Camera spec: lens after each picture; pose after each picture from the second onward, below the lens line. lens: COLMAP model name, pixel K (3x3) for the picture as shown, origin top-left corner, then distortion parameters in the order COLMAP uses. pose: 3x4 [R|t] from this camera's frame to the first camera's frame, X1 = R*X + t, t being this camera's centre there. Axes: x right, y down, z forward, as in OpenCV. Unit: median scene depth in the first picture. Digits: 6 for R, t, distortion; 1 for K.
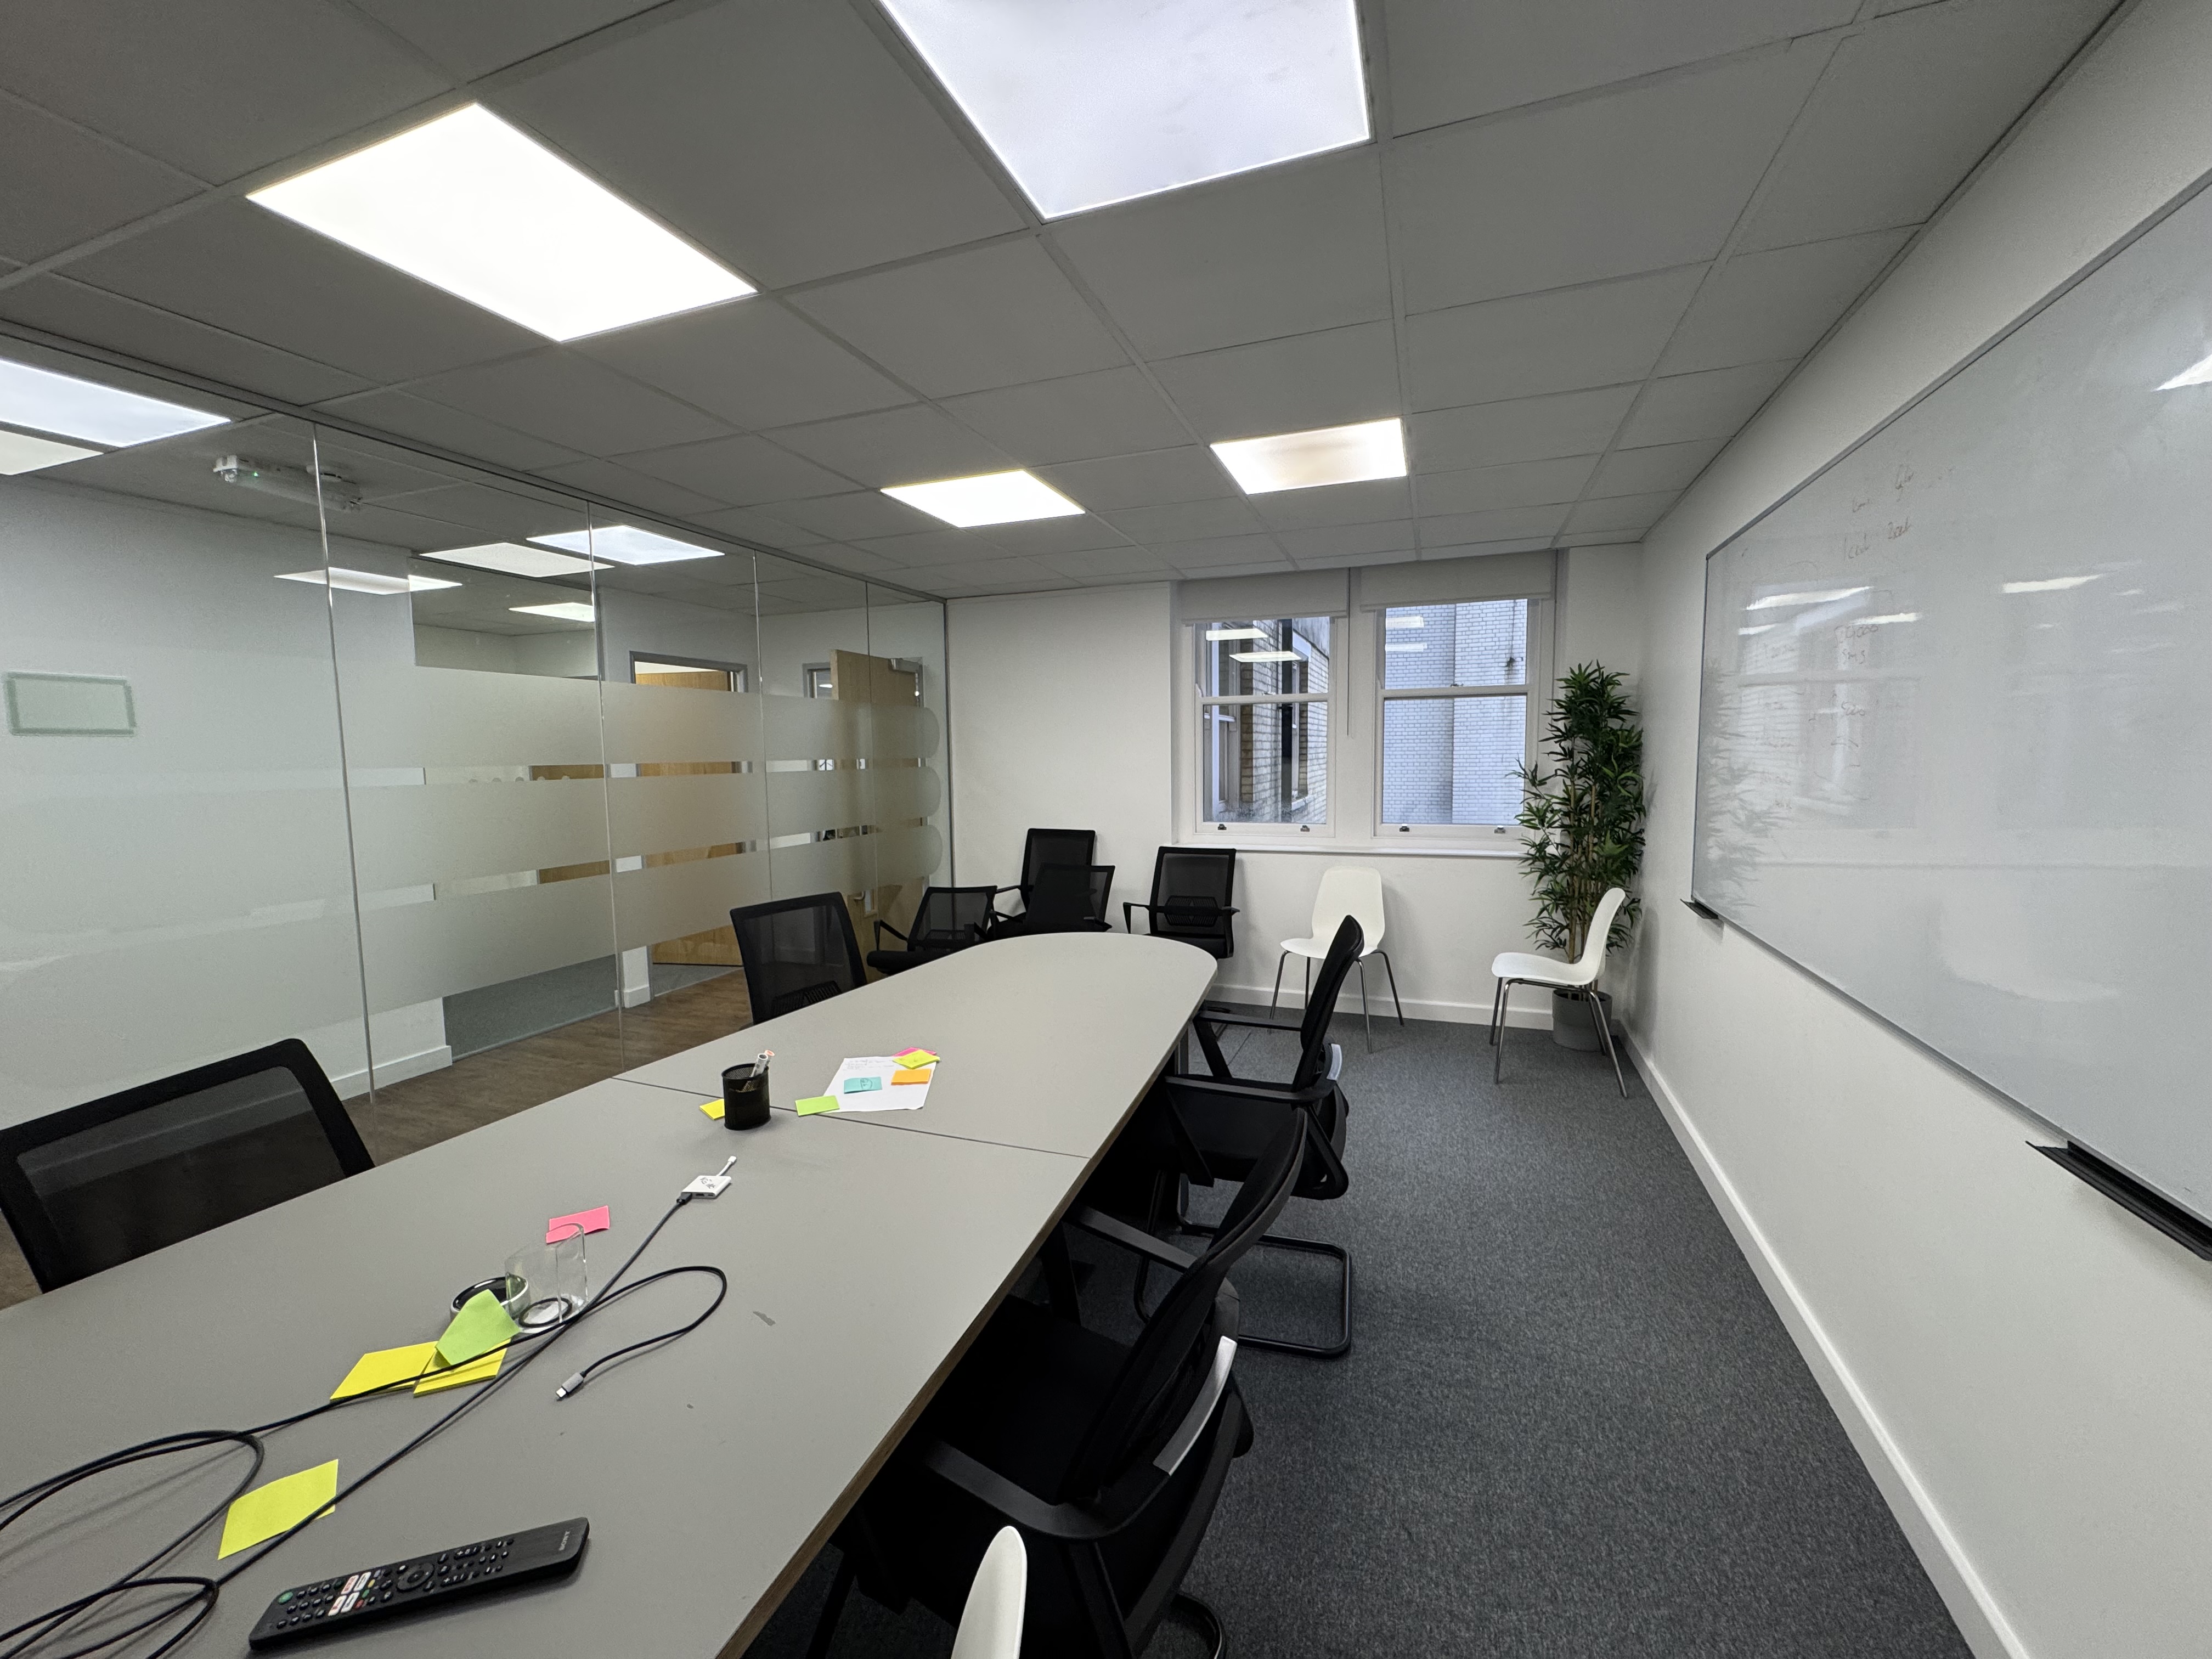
lens RADIAL K [[880.7, 0, 1106.0], [0, 880.7, 829.5], [0, 0, 1]] dist [-0.000526, -0.000268]
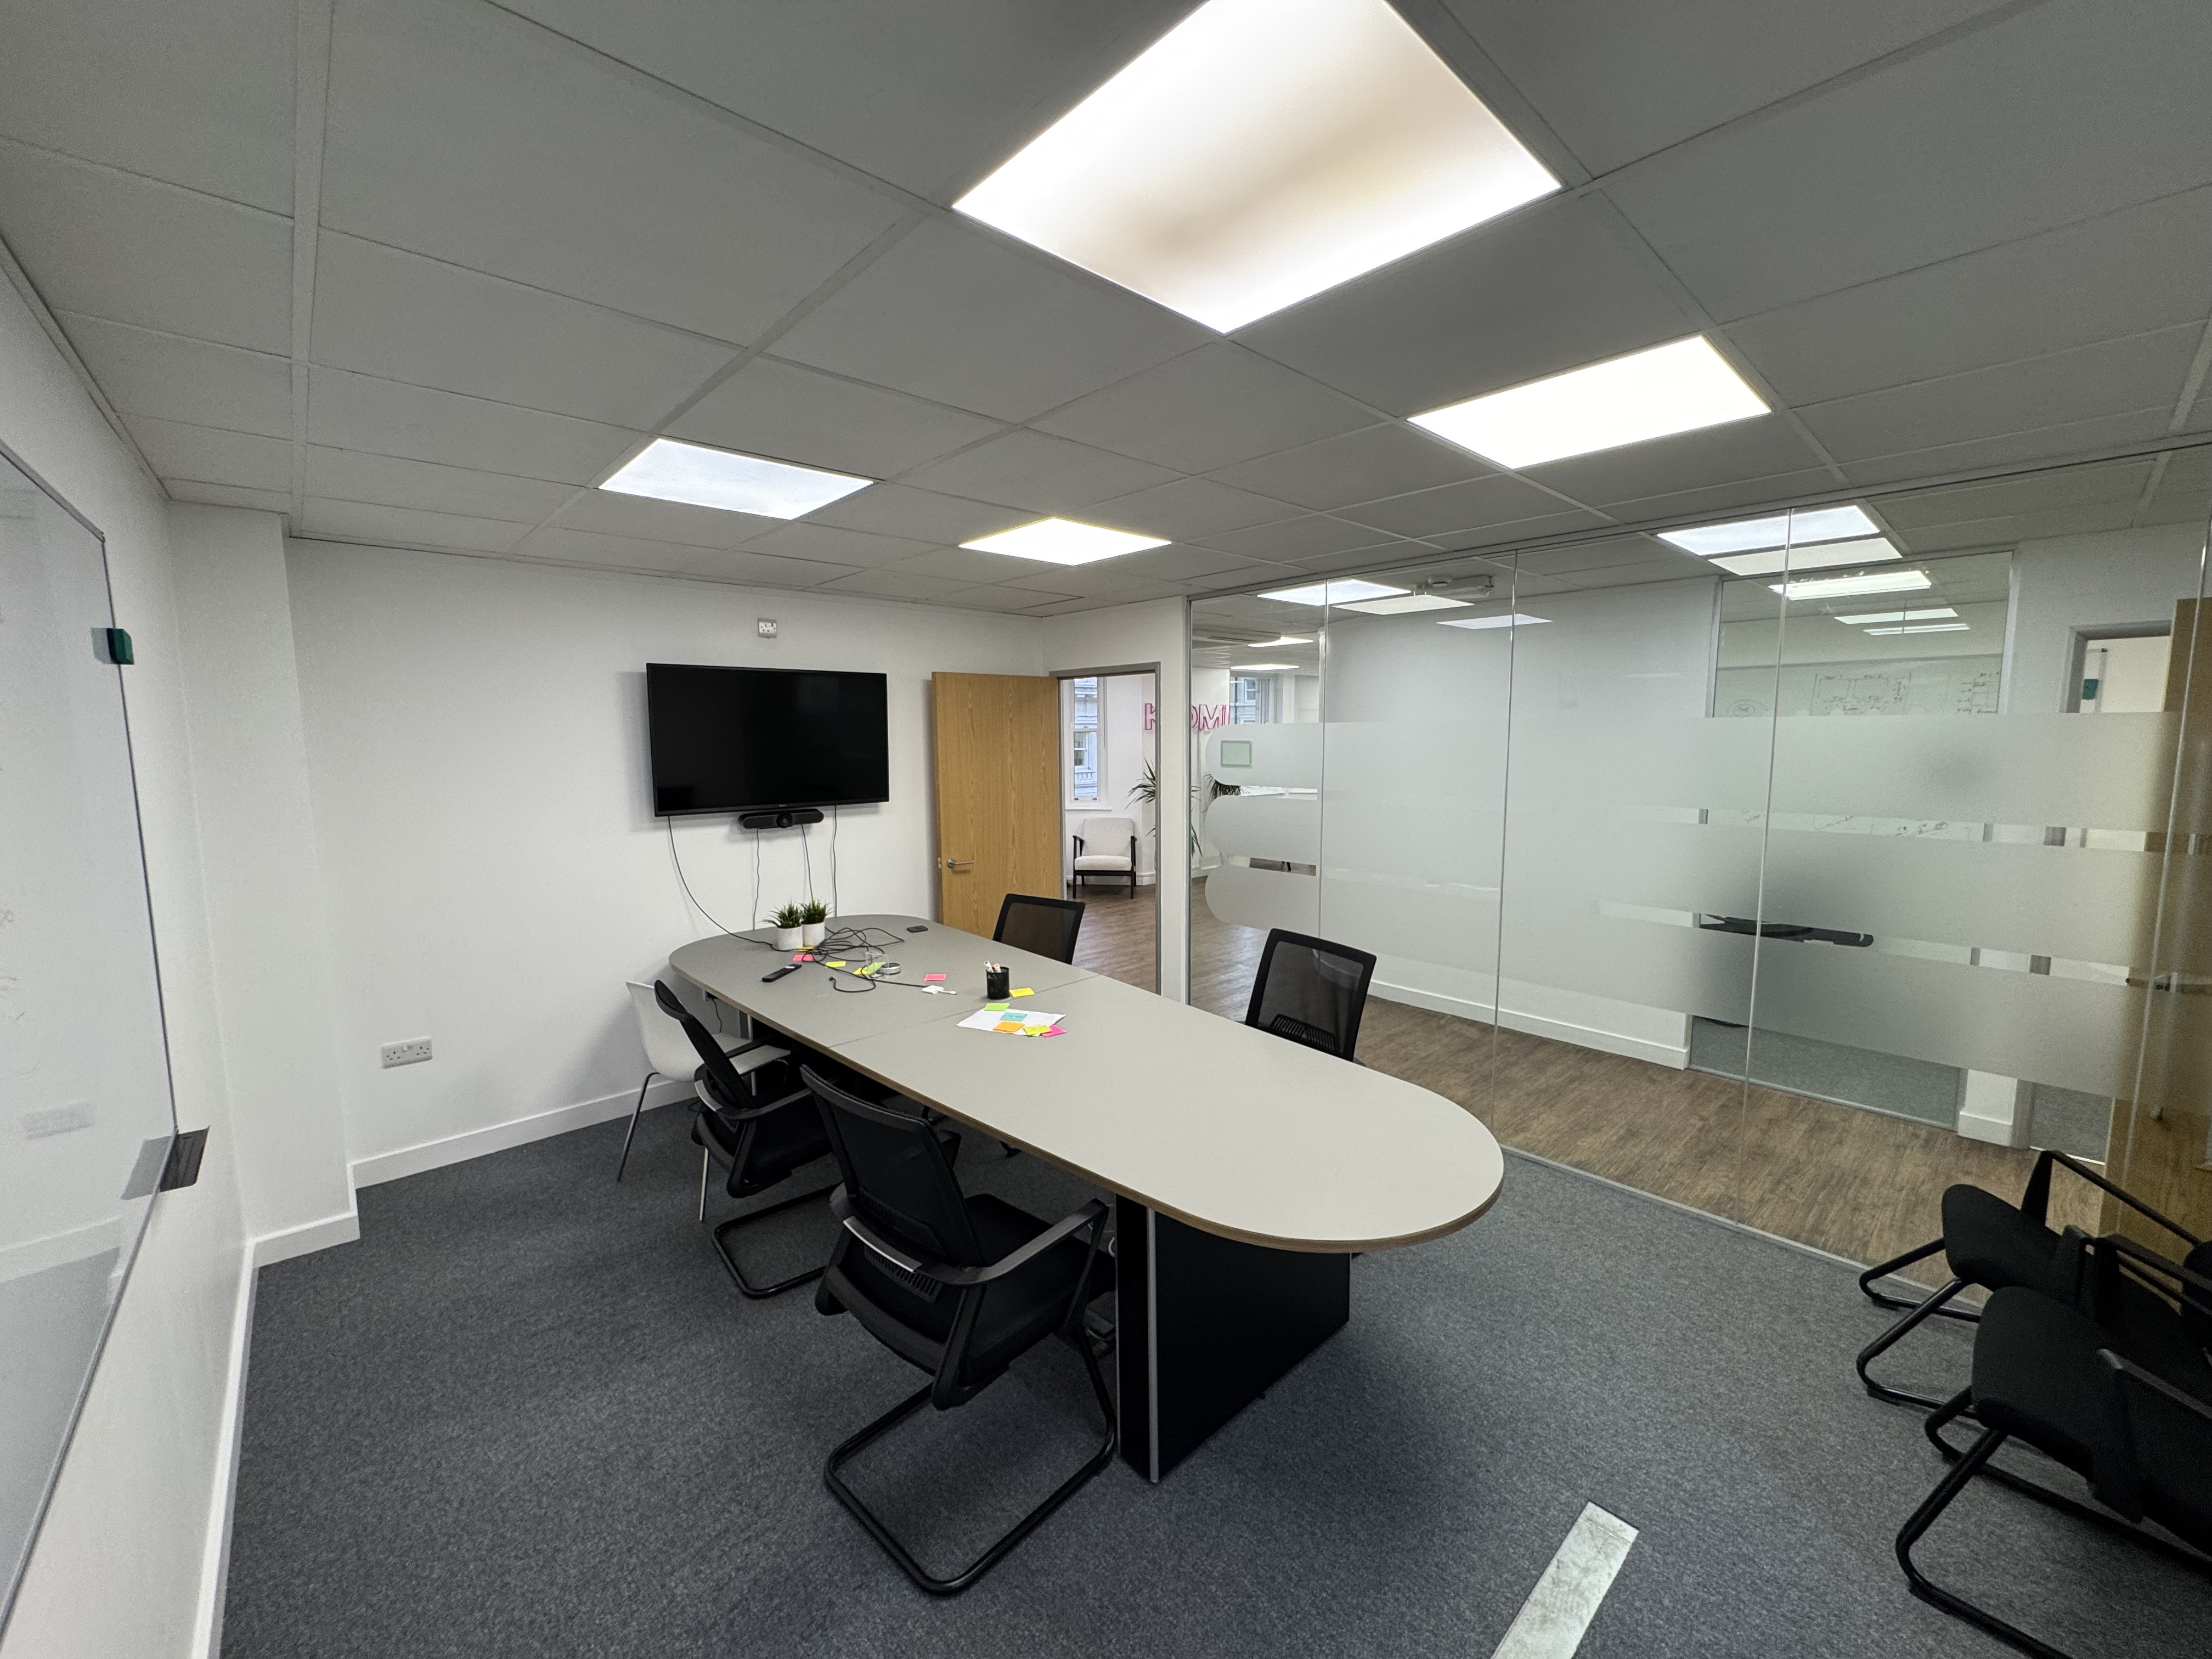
lens RADIAL K [[880.7, 0, 1106.0], [0, 880.7, 829.5], [0, 0, 1]] dist [-0.000526, -0.000268]
pose [[-0.449644, 0.114694, -0.885813, 0.693557], [-0.063773, 0.985068, 0.159918, -0.207607], [0.890928, 0.128397, -0.435616, 1.228807]]
